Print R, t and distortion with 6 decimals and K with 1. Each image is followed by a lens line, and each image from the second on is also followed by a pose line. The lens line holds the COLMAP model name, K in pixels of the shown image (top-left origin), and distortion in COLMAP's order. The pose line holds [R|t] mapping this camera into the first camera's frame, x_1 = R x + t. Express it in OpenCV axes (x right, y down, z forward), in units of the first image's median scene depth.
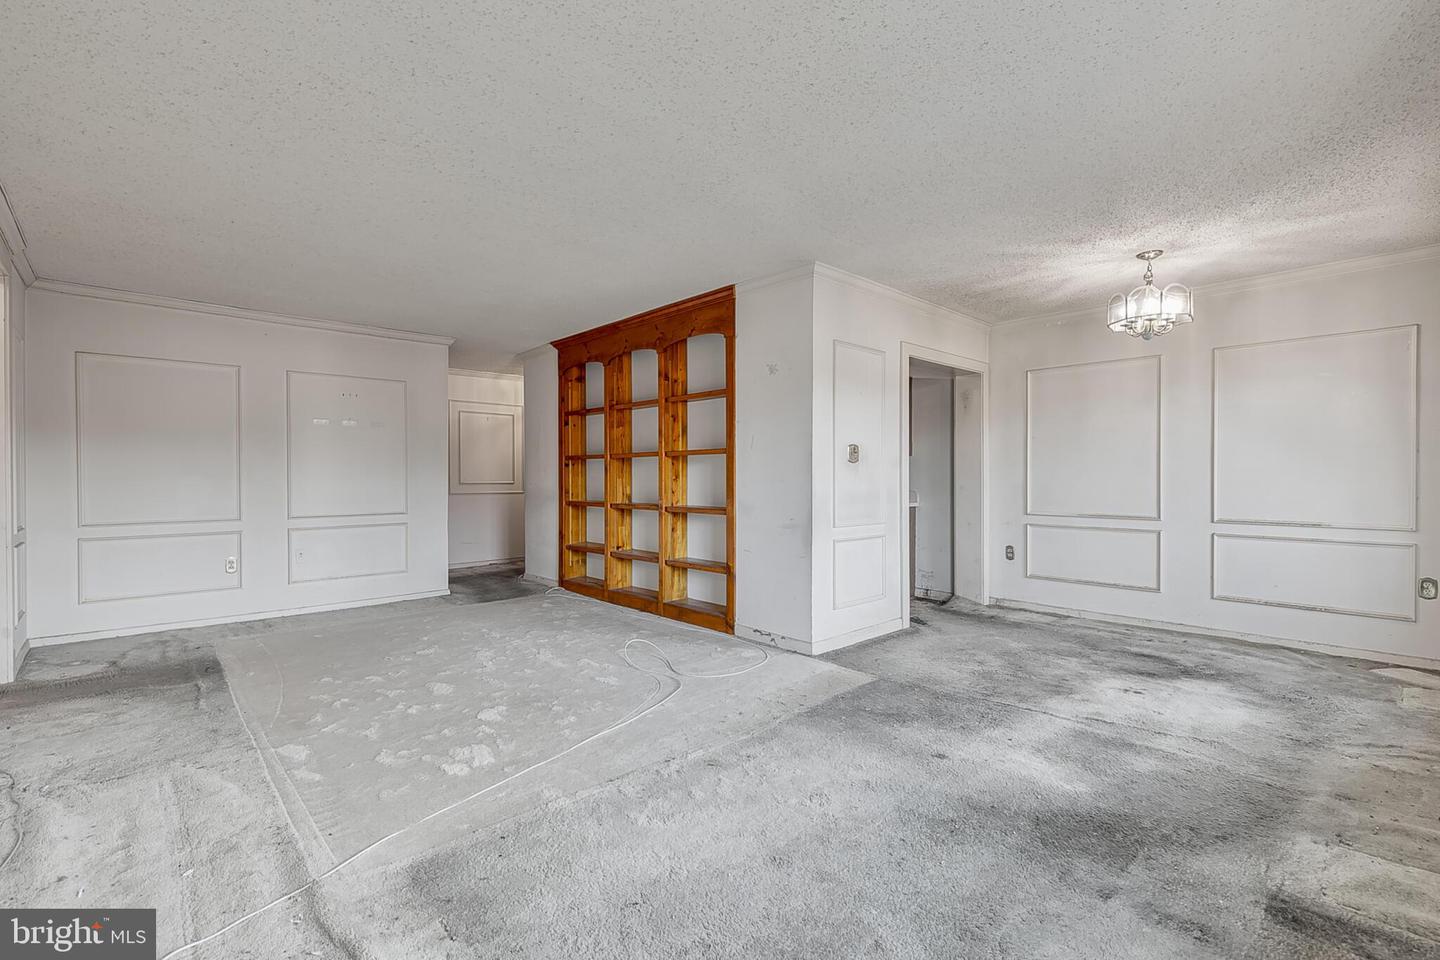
lens RADIAL K [[649.7, 0, 717.7], [0, 649.7, 479.6], [0, 0, 1]] dist [0.011151, -0.000110]
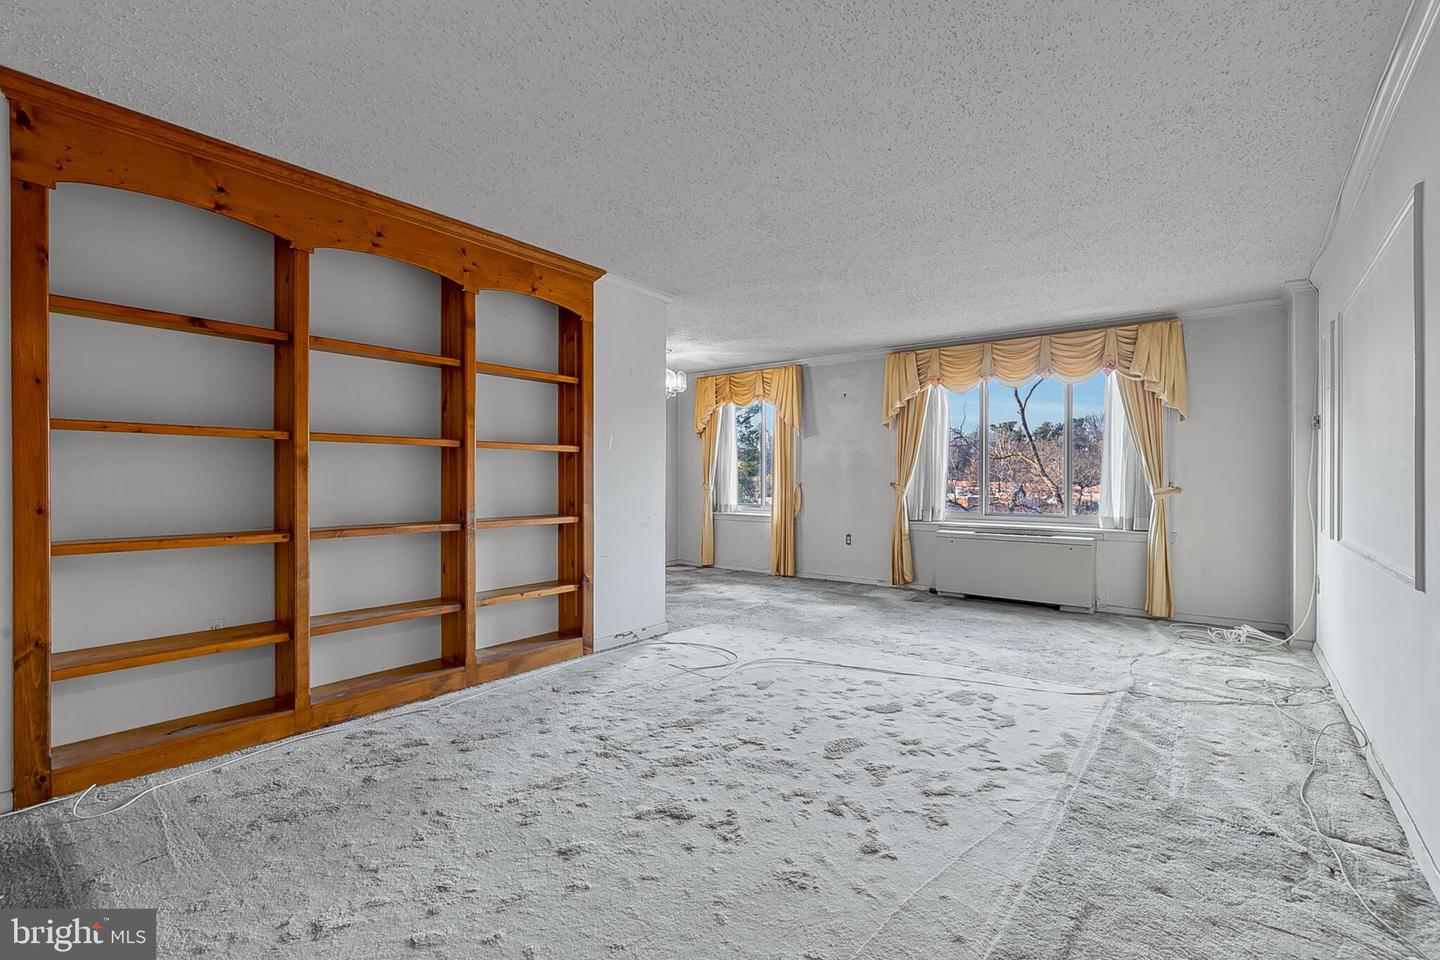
lens RADIAL K [[649.7, 0, 717.2], [0, 649.7, 482.1], [0, 0, 1]] dist [0.011151, -0.000110]
pose [[-0.155485, -0.004736, 0.987827, -0.796422], [0.000776, 0.999988, 0.004917, -0.003031], [-0.987838, 0.001531, -0.155479, 0.858082]]
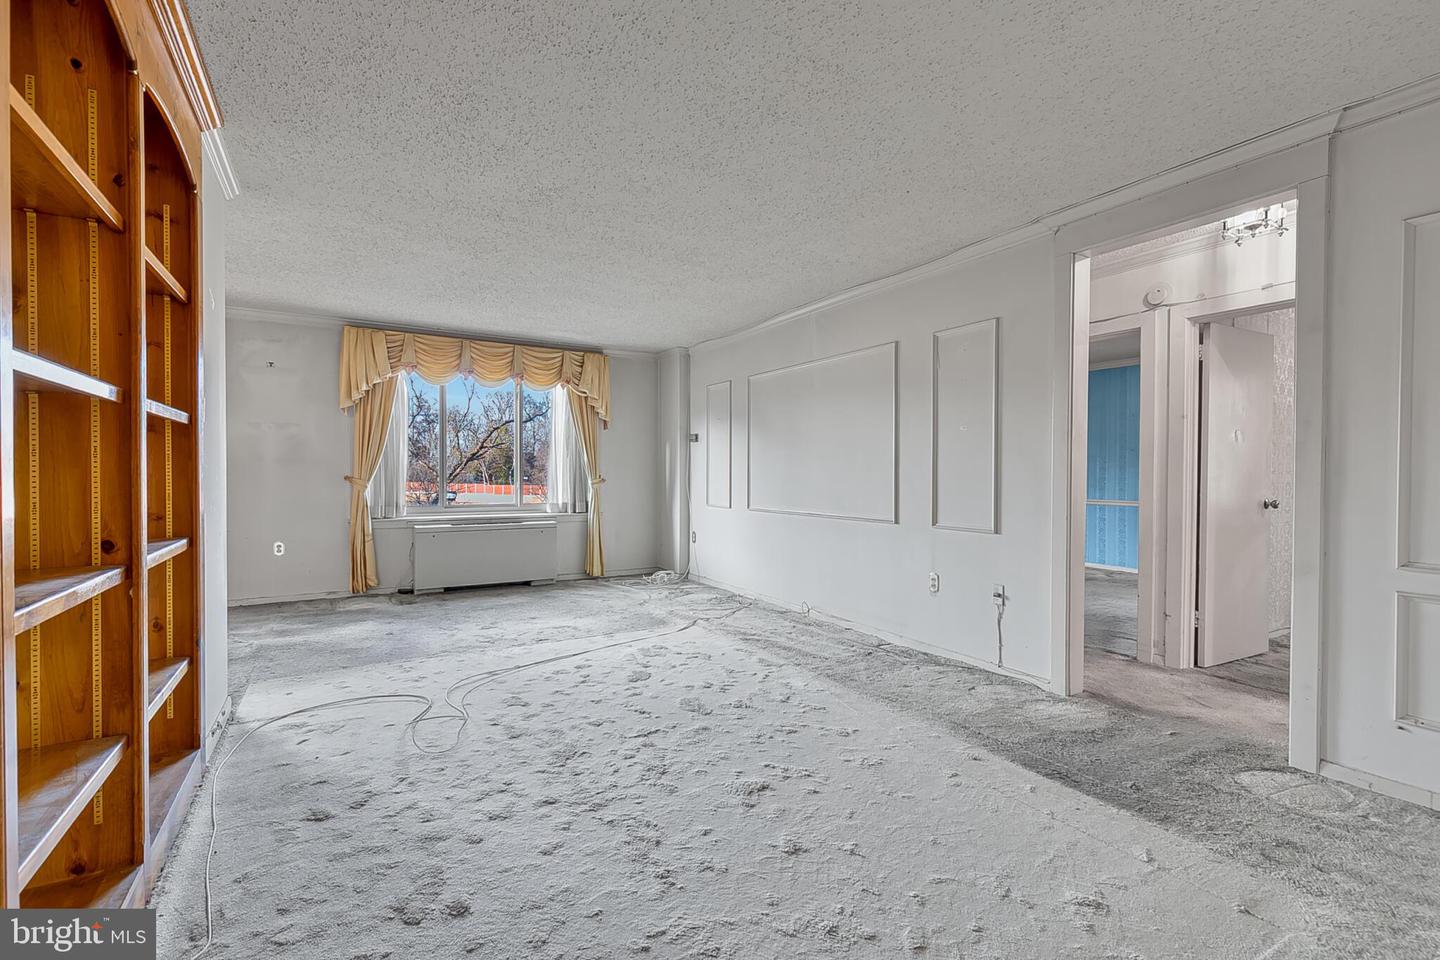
lens RADIAL K [[649.7, 0, 721.0], [0, 649.7, 481.3], [0, 0, 1]] dist [0.011151, -0.000110]
pose [[-0.977793, -0.005798, 0.209494, -0.439393], [-0.002780, 0.999888, 0.014701, -0.004428], [-0.209556, 0.013792, -0.977699, 1.267264]]
